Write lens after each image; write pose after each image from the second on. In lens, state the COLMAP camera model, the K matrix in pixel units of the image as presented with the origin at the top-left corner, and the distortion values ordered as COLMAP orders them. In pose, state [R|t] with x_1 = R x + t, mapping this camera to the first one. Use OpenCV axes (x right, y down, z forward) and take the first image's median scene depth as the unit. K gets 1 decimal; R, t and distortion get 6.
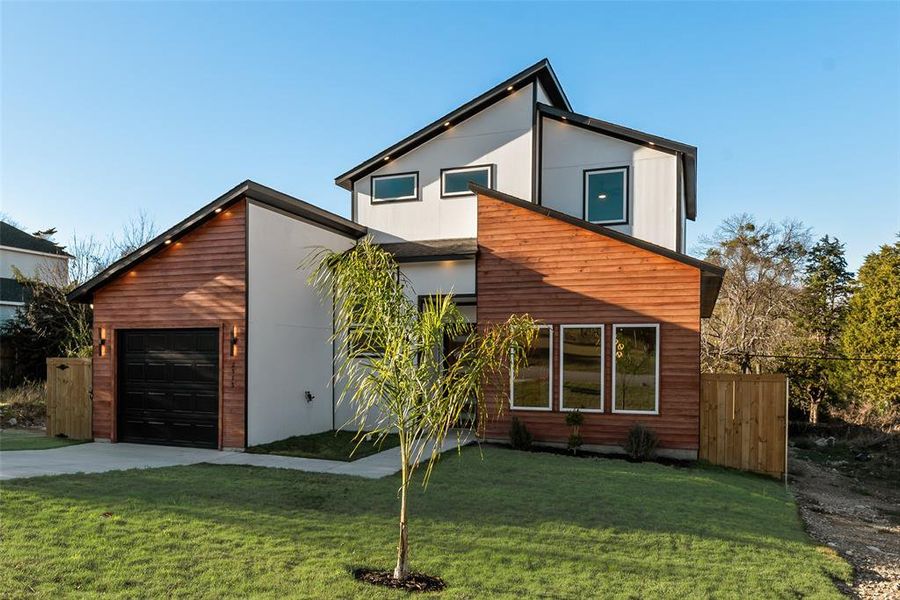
lens RADIAL K [[693.1, 0, 449.0], [0, 693.1, 355.5], [0, 0, 1]] dist [-0.003472, -0.000935]
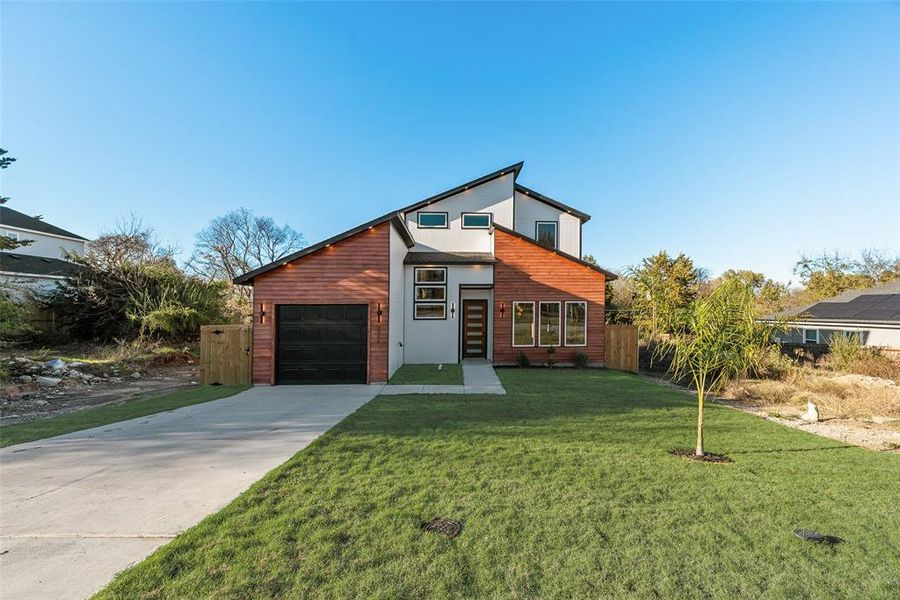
lens RADIAL K [[367.1, 0, 450.6], [0, 367.1, 302.6], [0, 0, 1]] dist [-0.000268, -0.000045]
pose [[0.904377, -0.002246, 0.426728, -0.476151], [0.006550, 0.999941, -0.008619, -0.032644], [-0.426684, 0.010590, 0.904339, 0.179035]]
